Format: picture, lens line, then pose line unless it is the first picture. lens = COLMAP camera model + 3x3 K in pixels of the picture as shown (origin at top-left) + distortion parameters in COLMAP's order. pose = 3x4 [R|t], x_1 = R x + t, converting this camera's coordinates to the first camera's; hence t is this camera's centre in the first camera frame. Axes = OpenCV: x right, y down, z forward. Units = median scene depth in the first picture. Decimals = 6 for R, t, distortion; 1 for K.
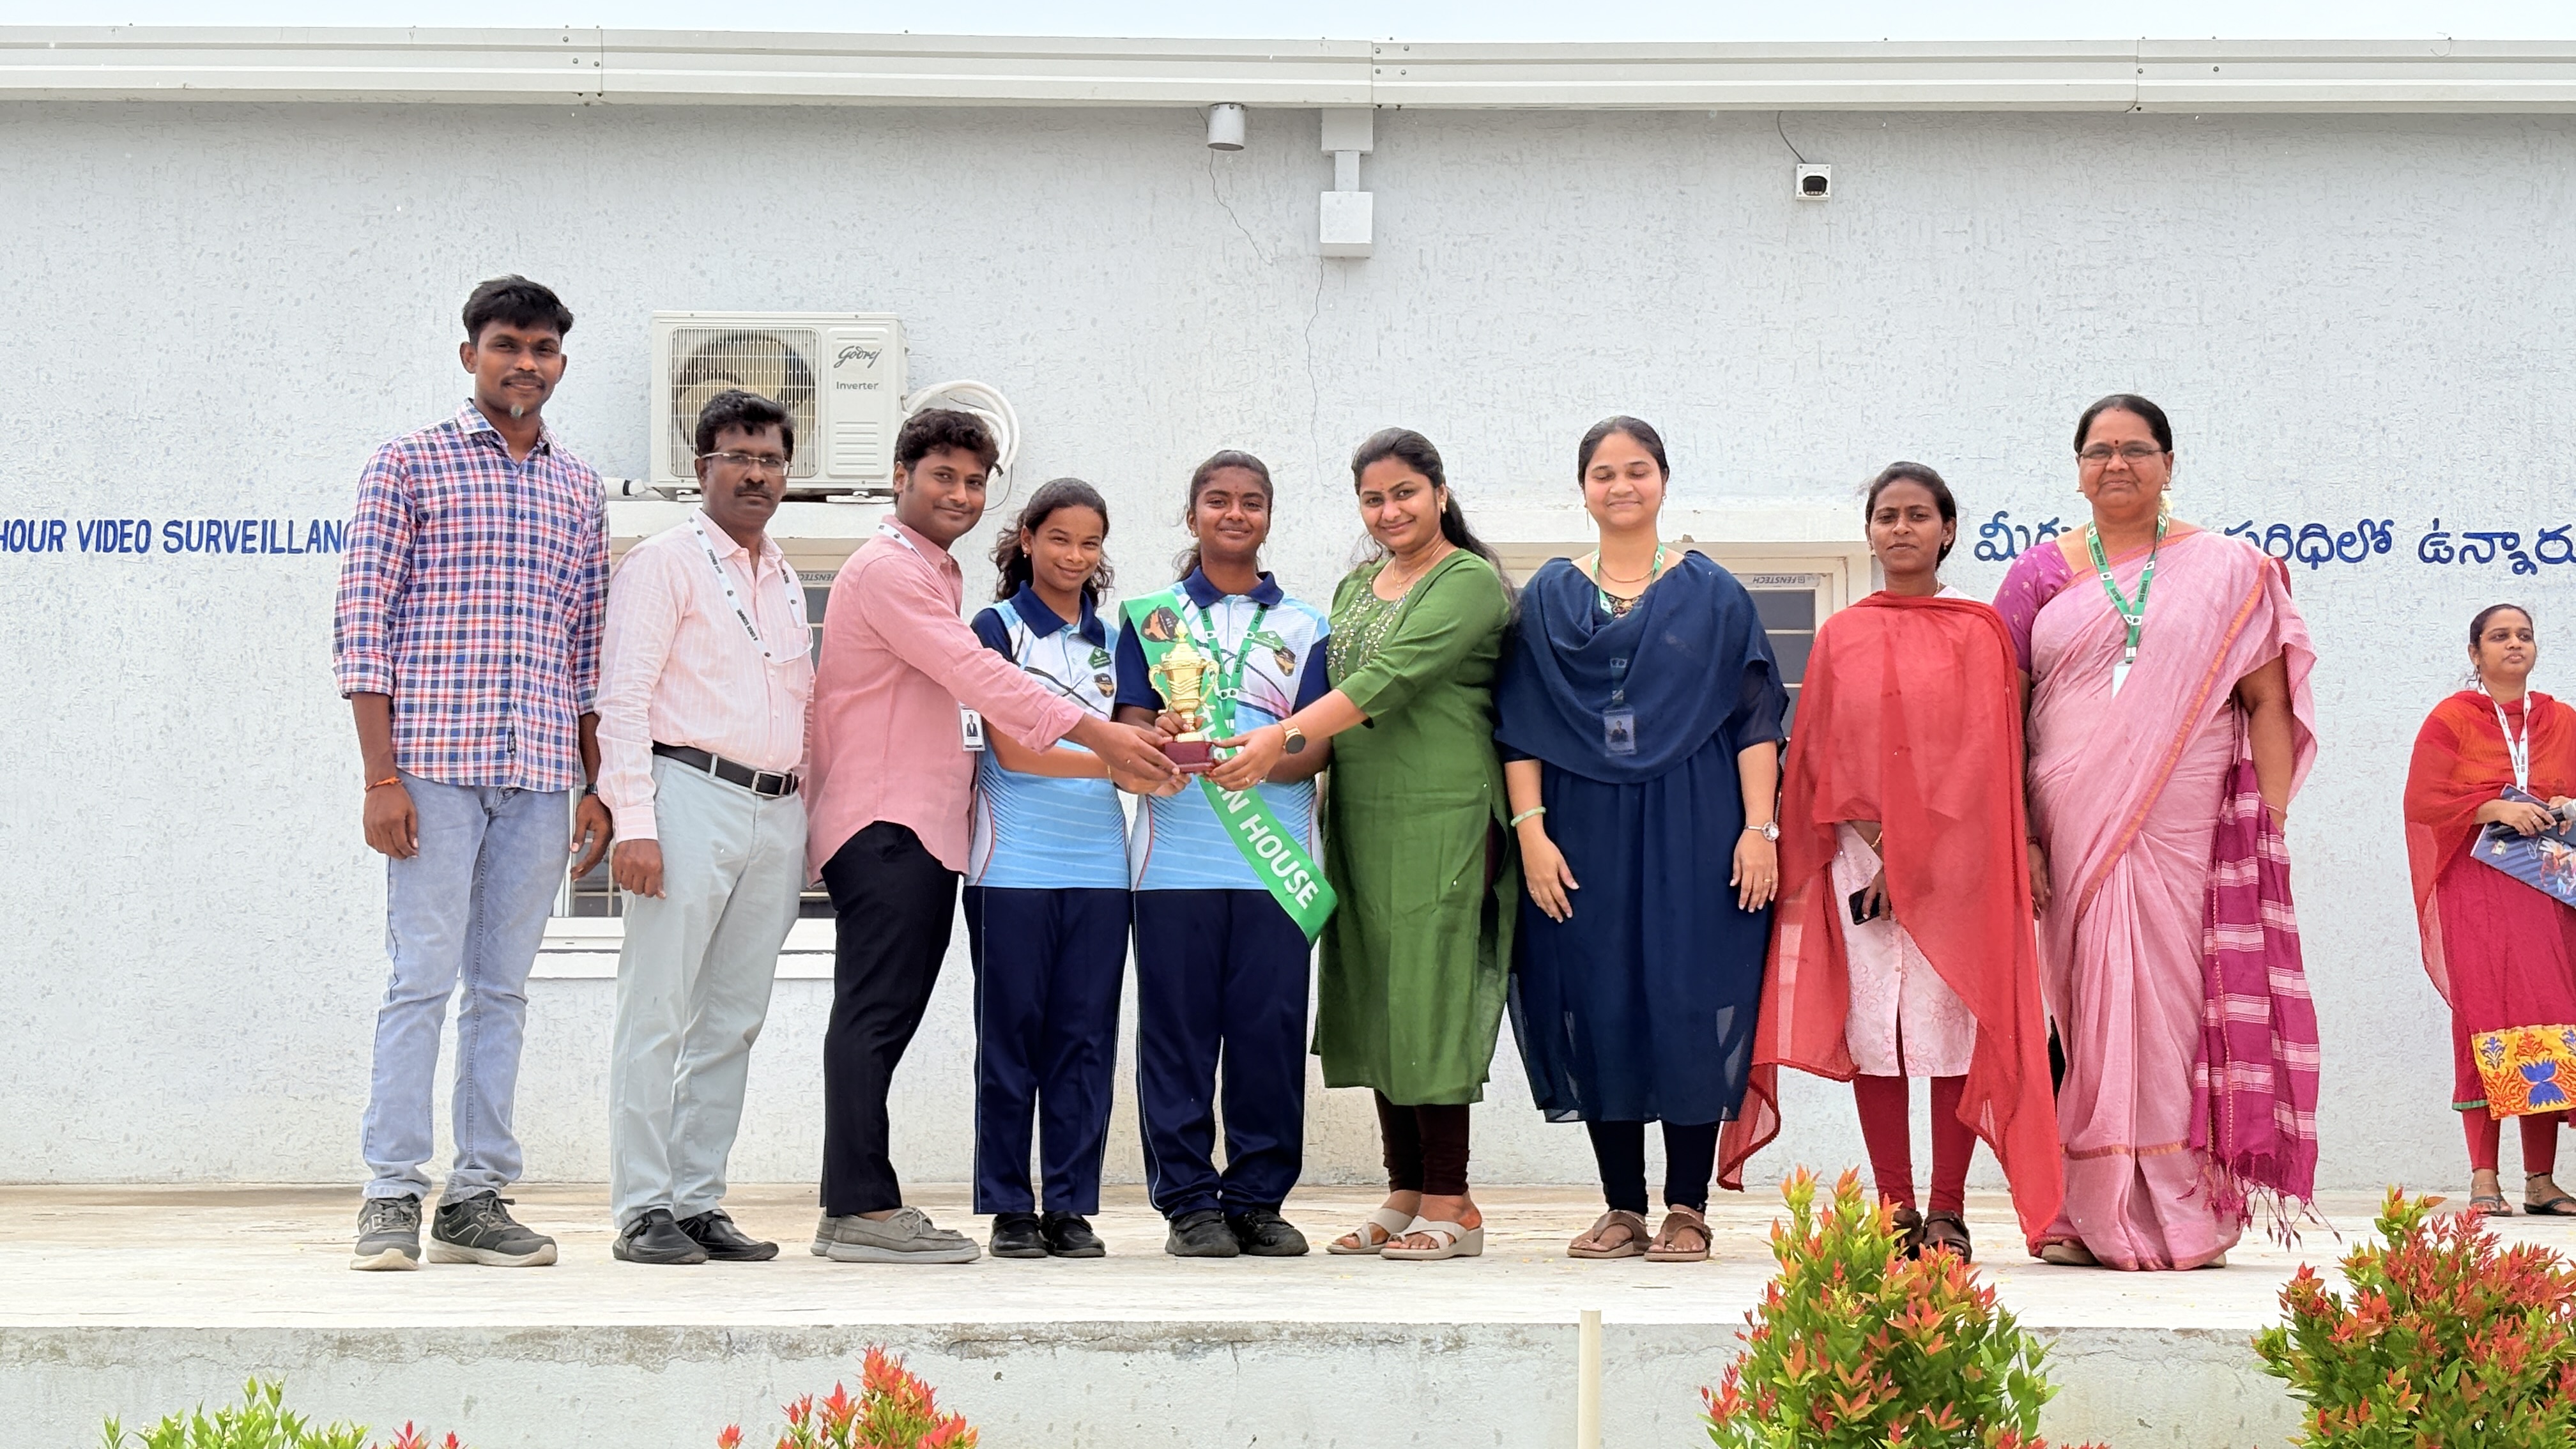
lens RADIAL K [[3725.3, 0, 1275.8], [0, 3725.3, 759.8], [0, 0, 1]] dist [0.095603, 0.000000]
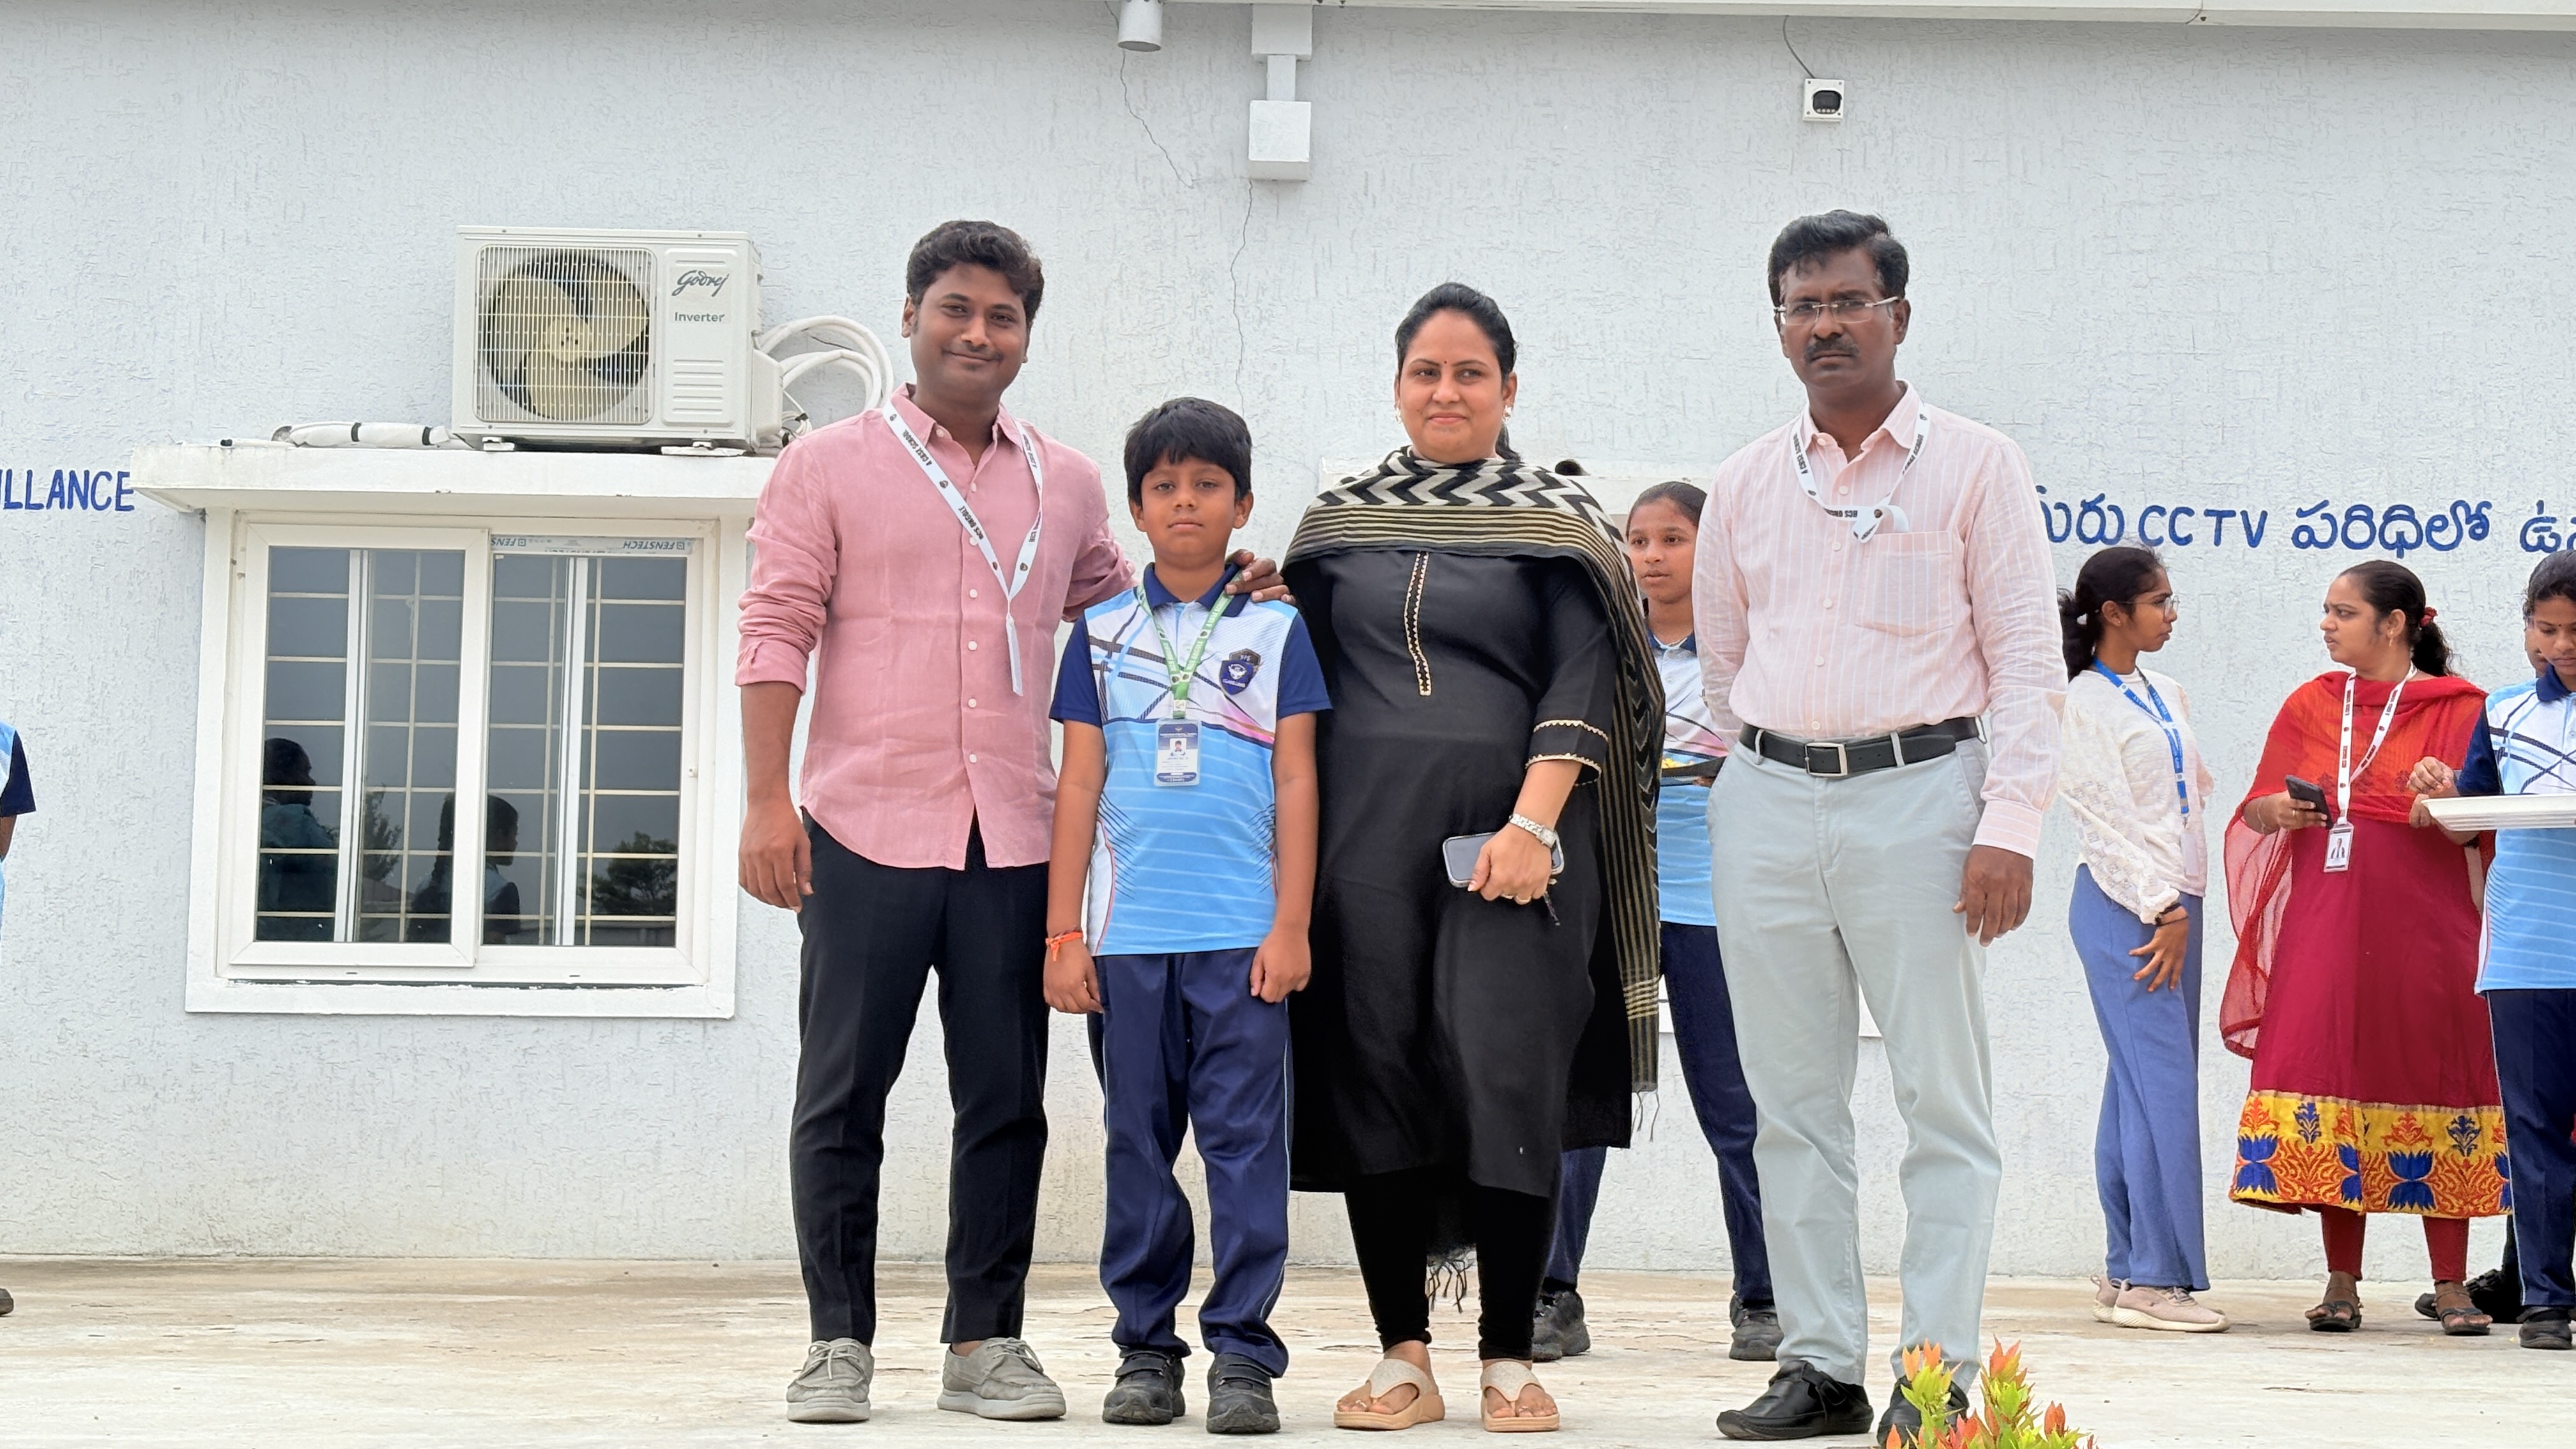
lens RADIAL K [[3725.3, 0, 1315.1], [0, 3725.3, 767.1], [0, 0, 1]] dist [0.095603, 0.000000]
pose [[0.999763, 0.011230, 0.018666, 0.012644], [-0.010997, 0.999861, -0.012546, 0.010720], [-0.018804, 0.012338, 0.999747, 0.144775]]
